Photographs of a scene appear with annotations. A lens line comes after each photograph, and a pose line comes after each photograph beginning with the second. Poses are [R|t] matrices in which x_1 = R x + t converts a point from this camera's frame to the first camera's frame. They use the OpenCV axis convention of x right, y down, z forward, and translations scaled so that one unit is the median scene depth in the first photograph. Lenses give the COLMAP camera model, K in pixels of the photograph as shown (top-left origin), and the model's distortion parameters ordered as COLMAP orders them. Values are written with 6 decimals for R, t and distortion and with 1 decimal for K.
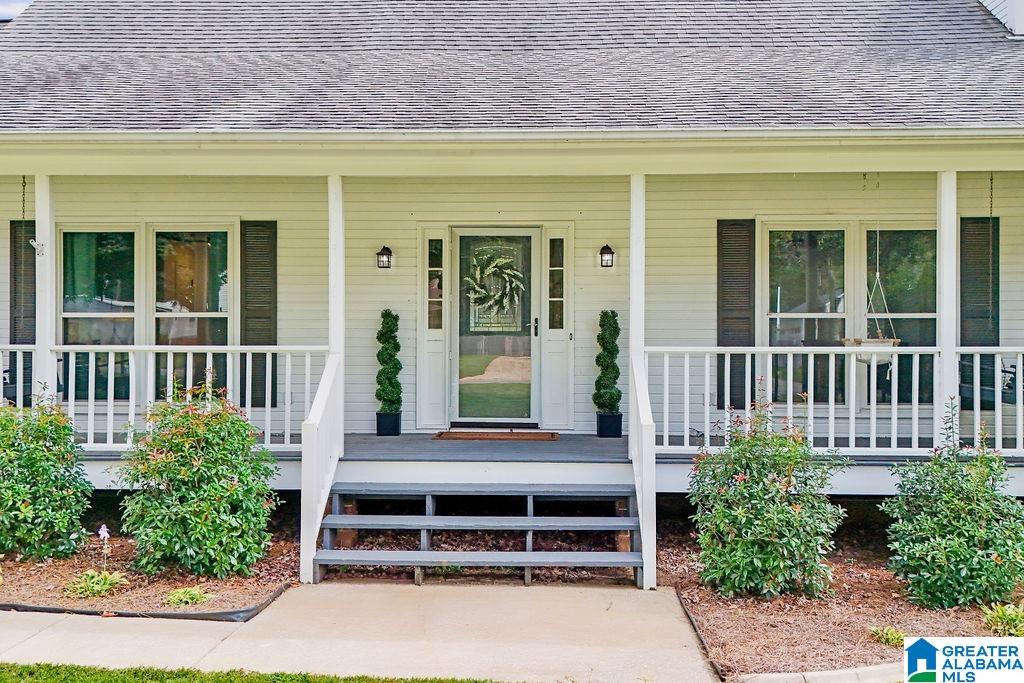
lens RADIAL K [[896.2, 0, 503.3], [0, 896.2, 337.6], [0, 0, 1]] dist [0.066697, -0.057724]
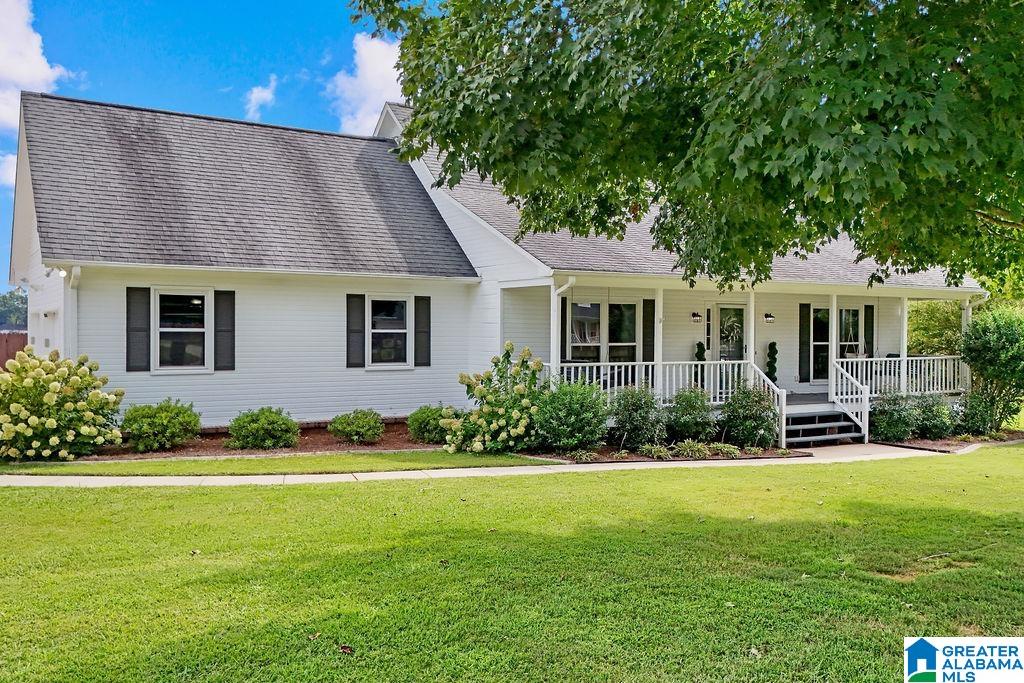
lens RADIAL K [[896.2, 0, 510.2], [0, 896.2, 344.0], [0, 0, 1]] dist [0.066697, -0.057724]
pose [[0.826792, -0.003276, 0.562498, -1.991558], [0.000981, 0.999990, 0.004382, -0.043013], [-0.562506, -0.003071, 0.826787, -0.608825]]
